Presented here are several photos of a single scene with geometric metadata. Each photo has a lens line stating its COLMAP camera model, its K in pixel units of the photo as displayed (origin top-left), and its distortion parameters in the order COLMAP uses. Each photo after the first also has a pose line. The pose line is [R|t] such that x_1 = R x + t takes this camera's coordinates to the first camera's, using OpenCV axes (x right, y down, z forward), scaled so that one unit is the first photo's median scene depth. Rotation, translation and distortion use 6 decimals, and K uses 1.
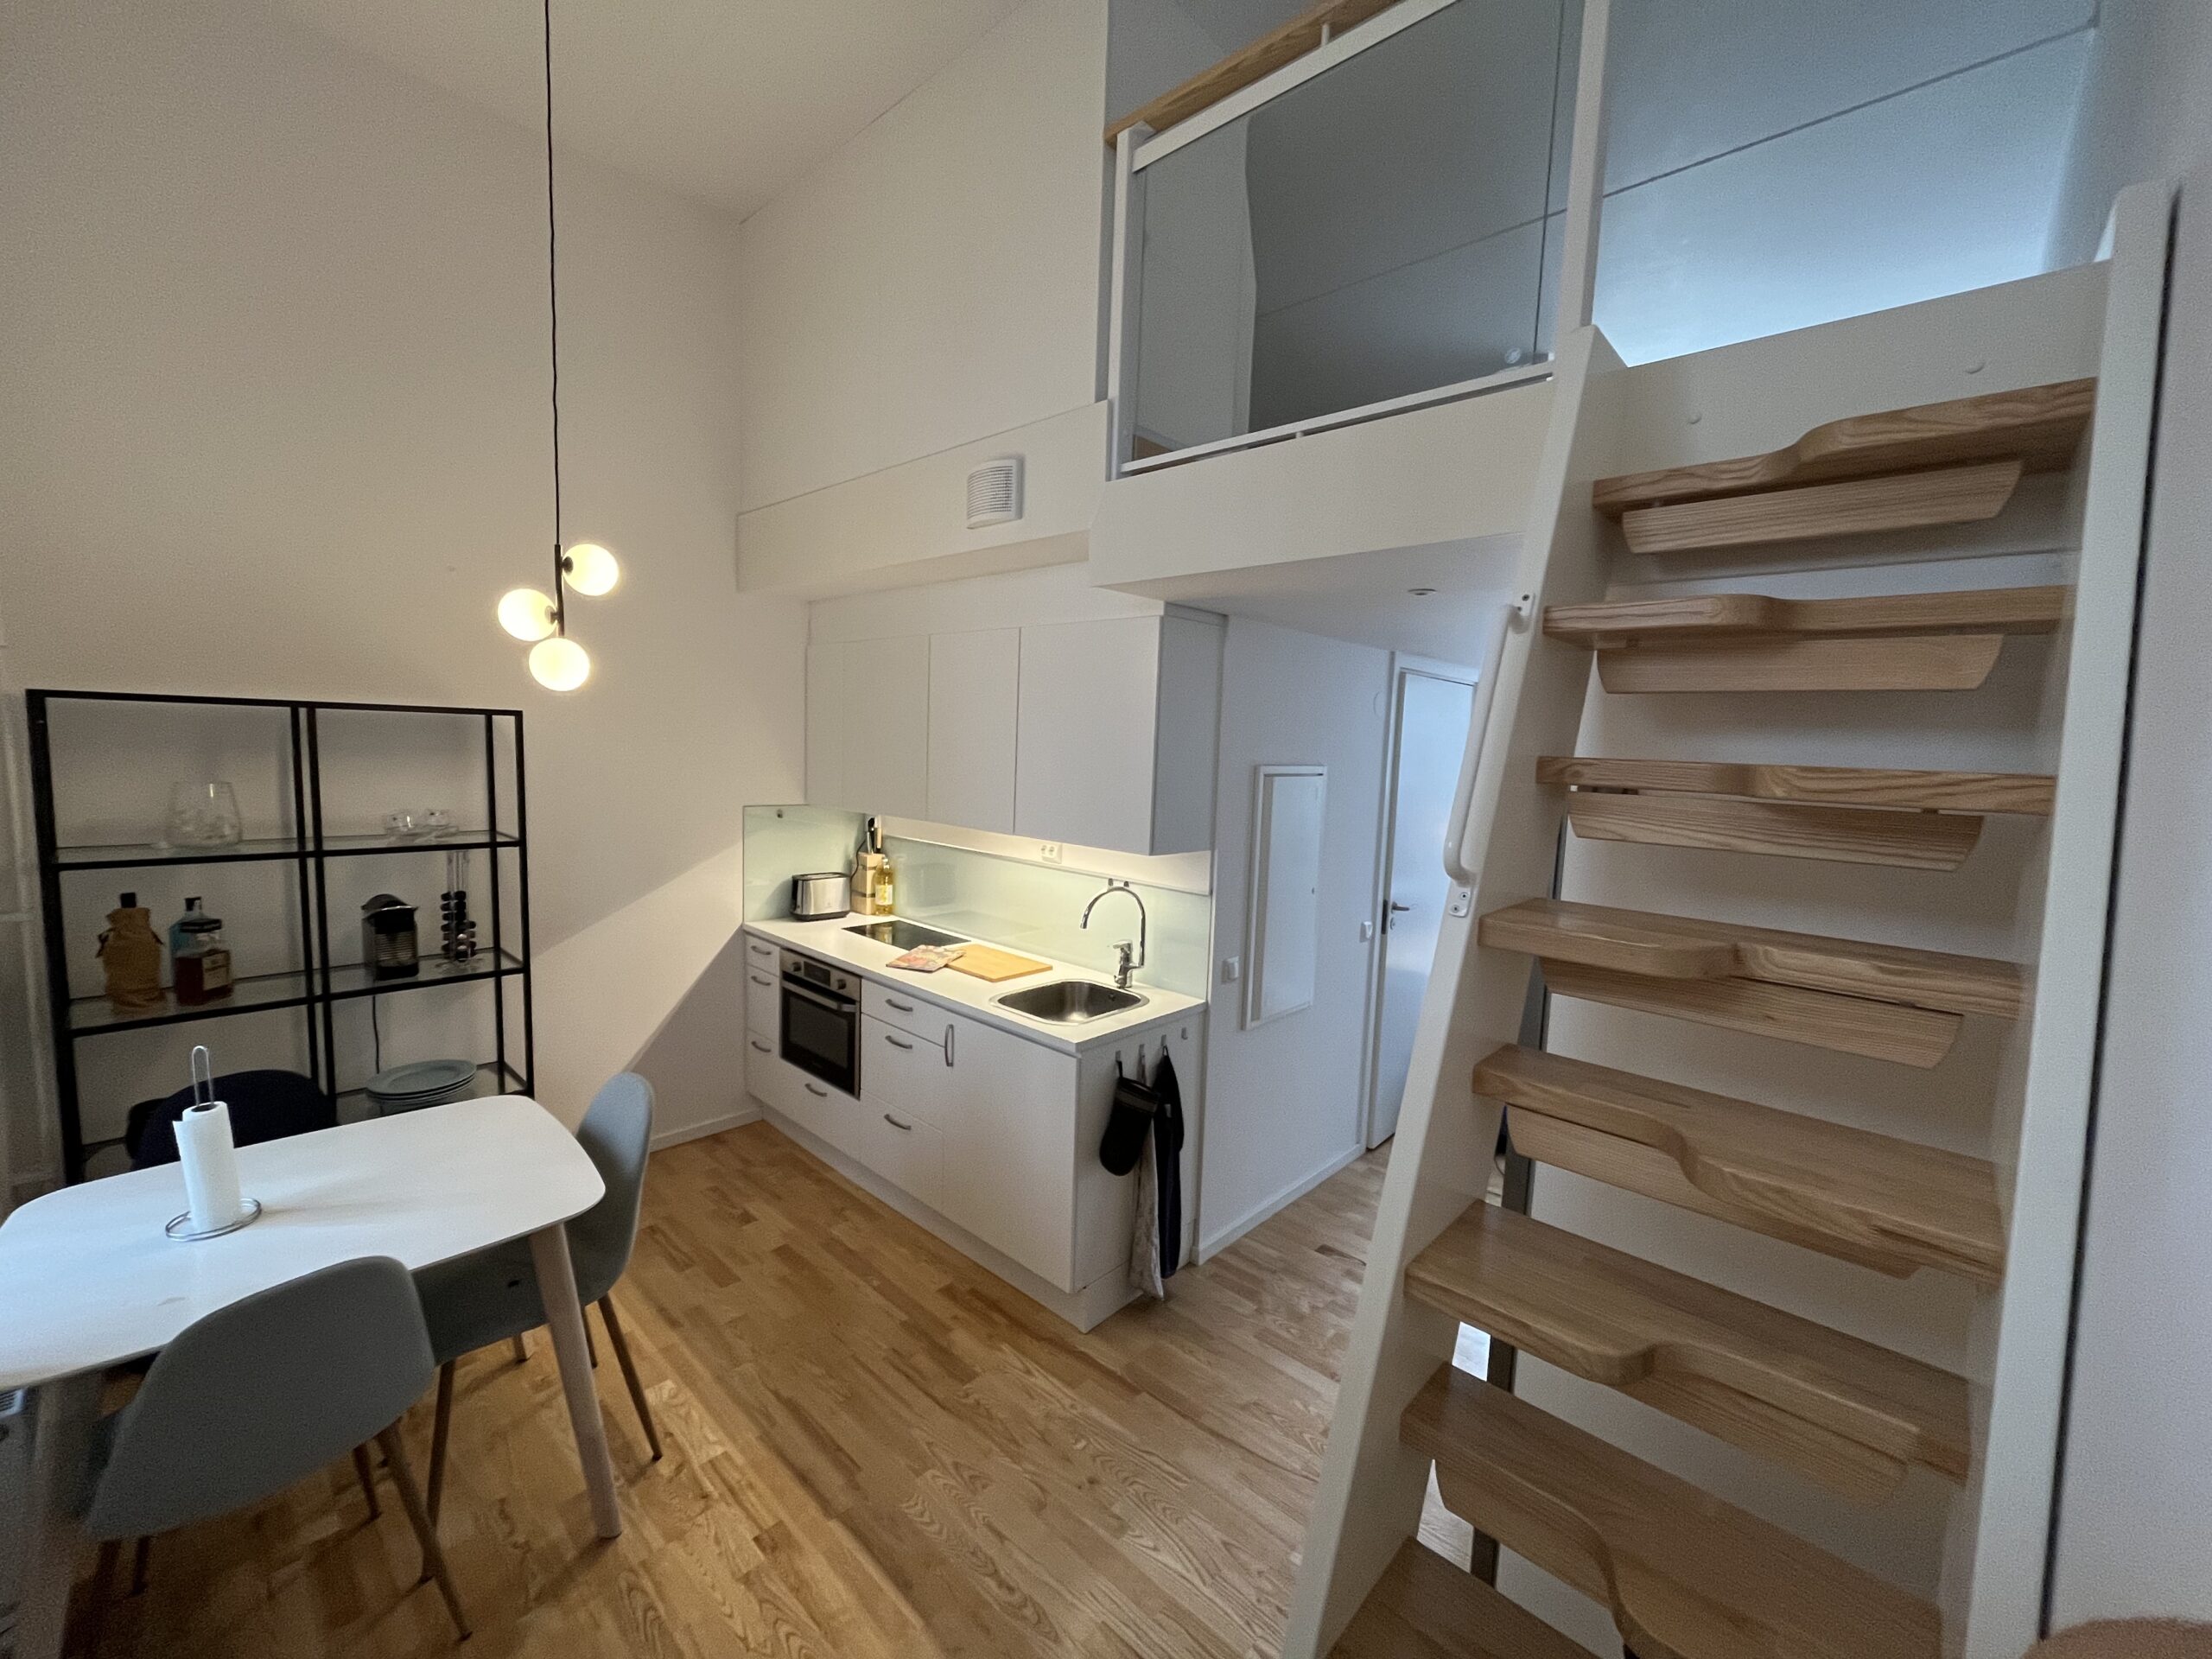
lens RADIAL K [[895.6, 0, 1102.8], [0, 895.6, 830.0], [0, 0, 1]] dist [-0.000447, 0.000009]
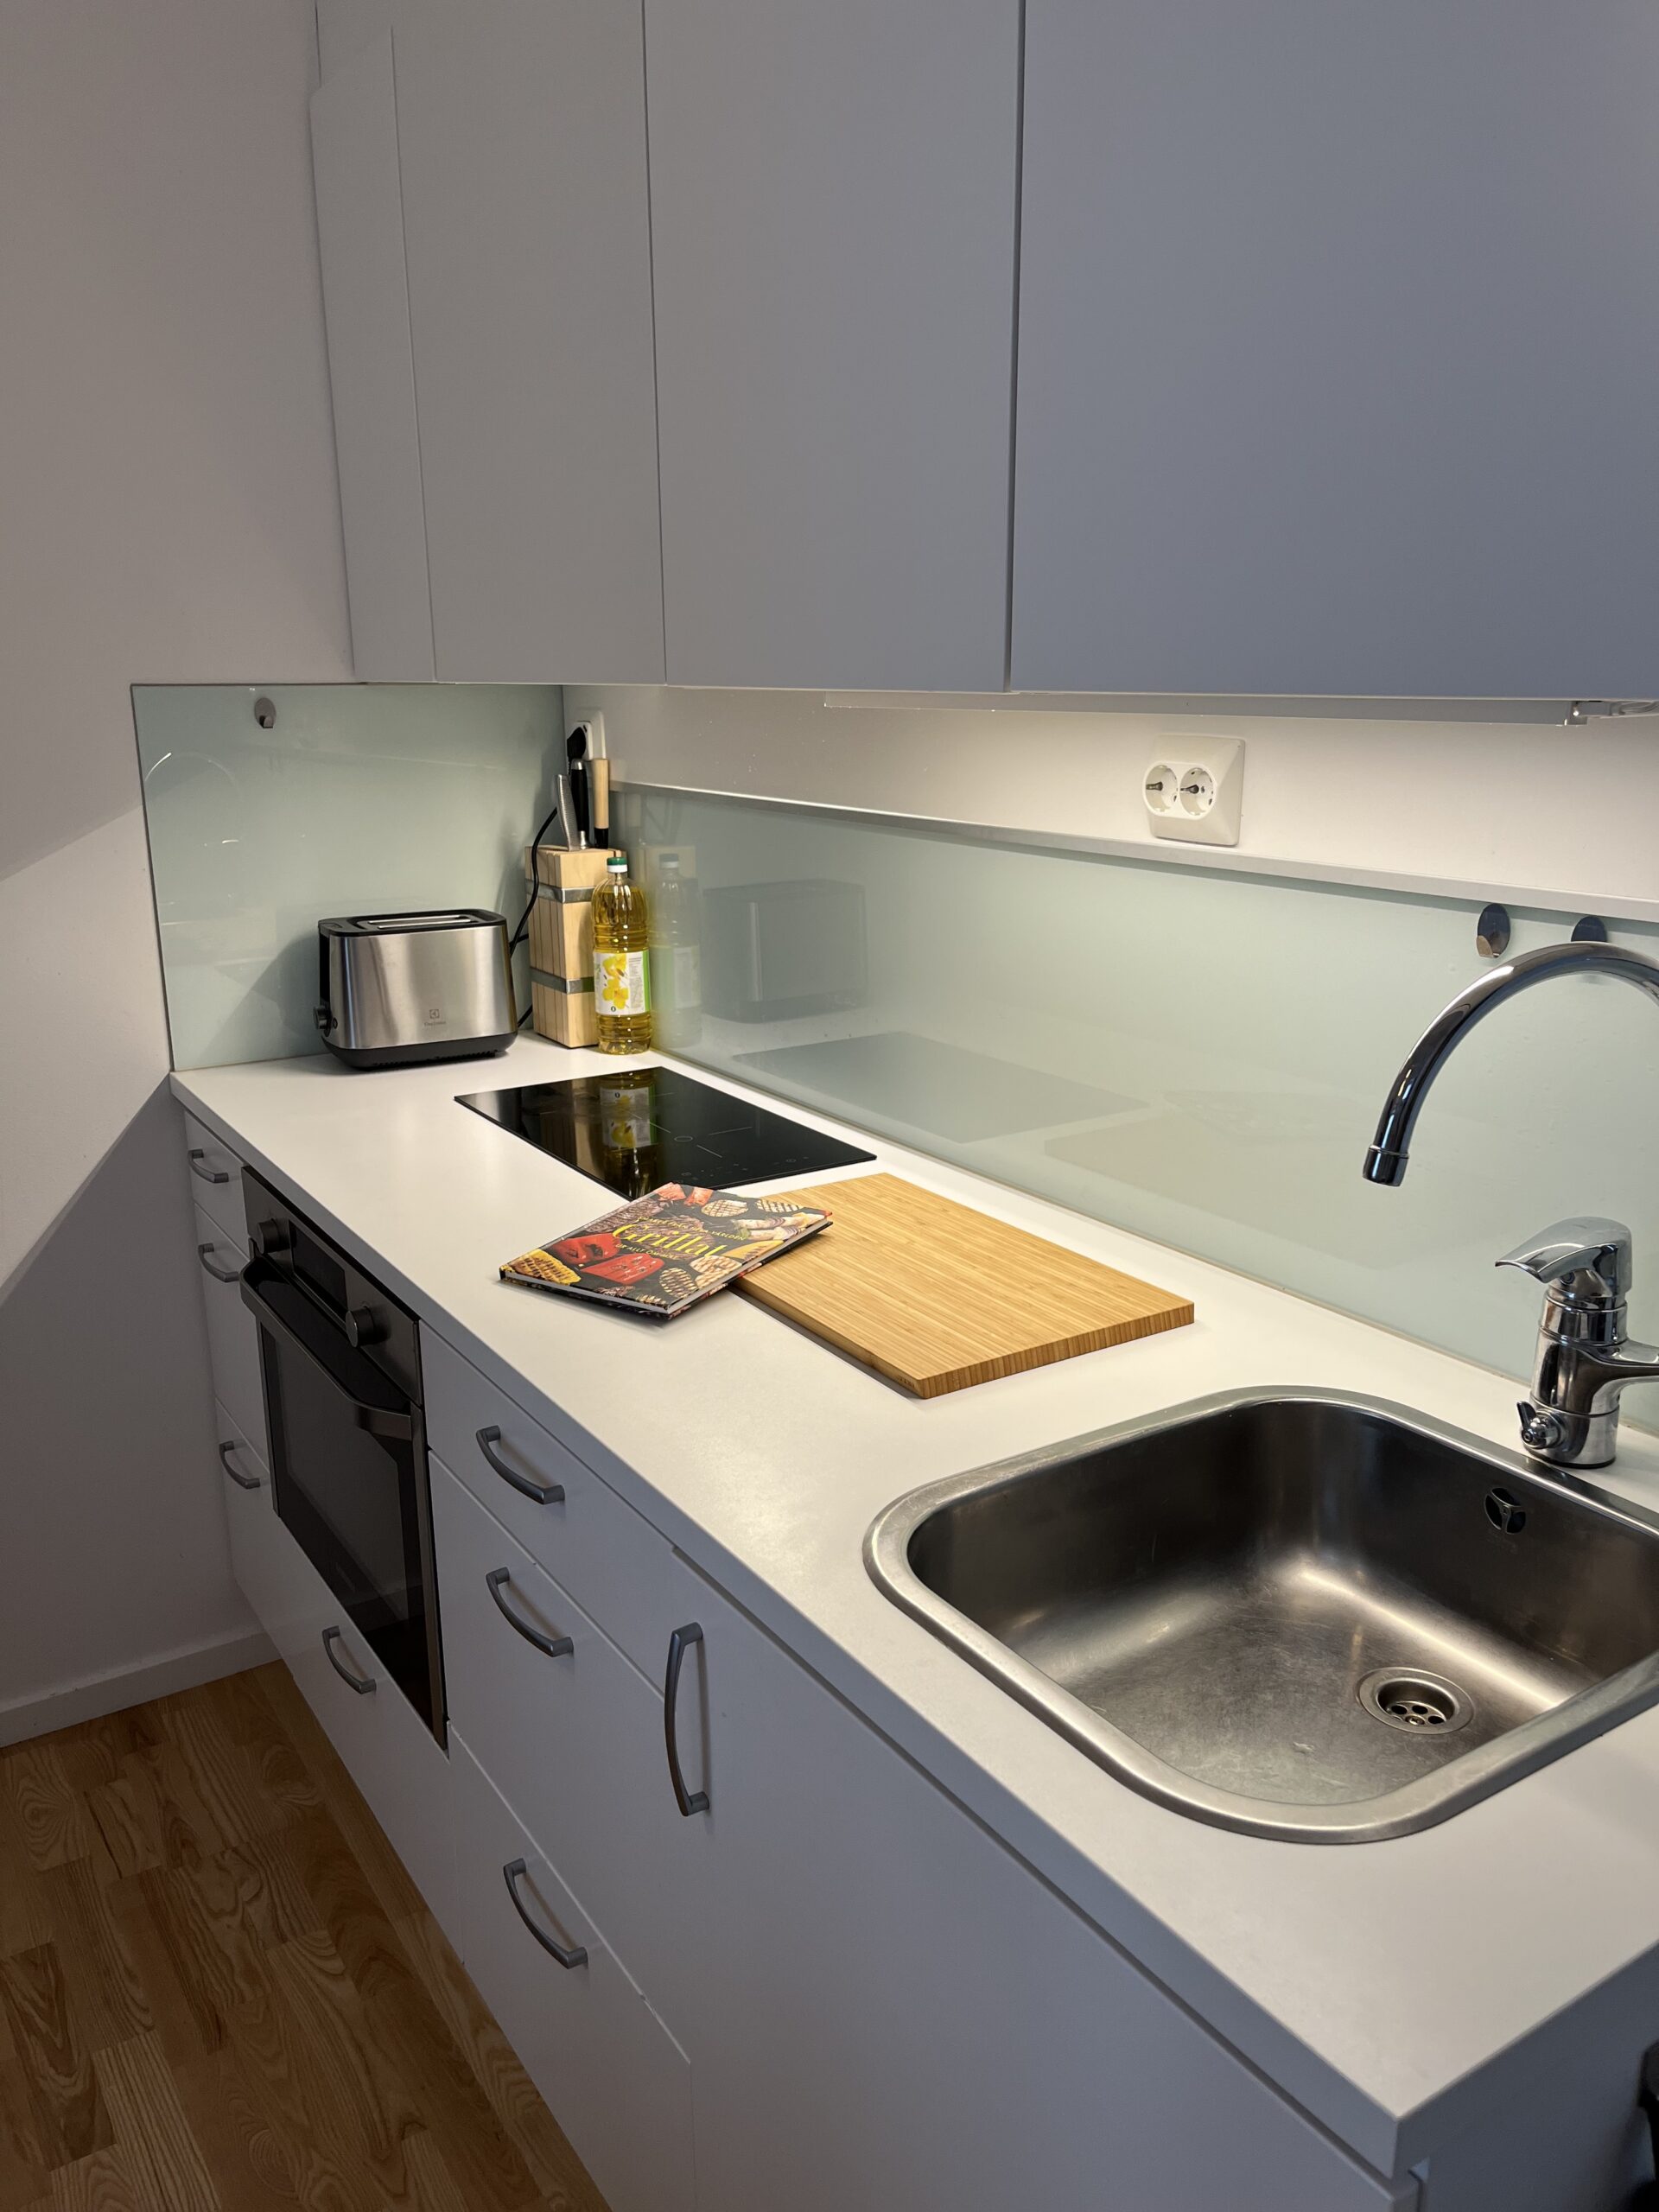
lens RADIAL K [[1724.9, 0, 827.3], [0, 1724.9, 1103.3], [0, 0, 1]] dist [0.038906, -0.077686]
pose [[0.968598, 0.017468, -0.248016, -0.036543], [0.018903, 0.989468, 0.143514, 0.035799], [0.247911, -0.143696, 0.958067, 0.540544]]
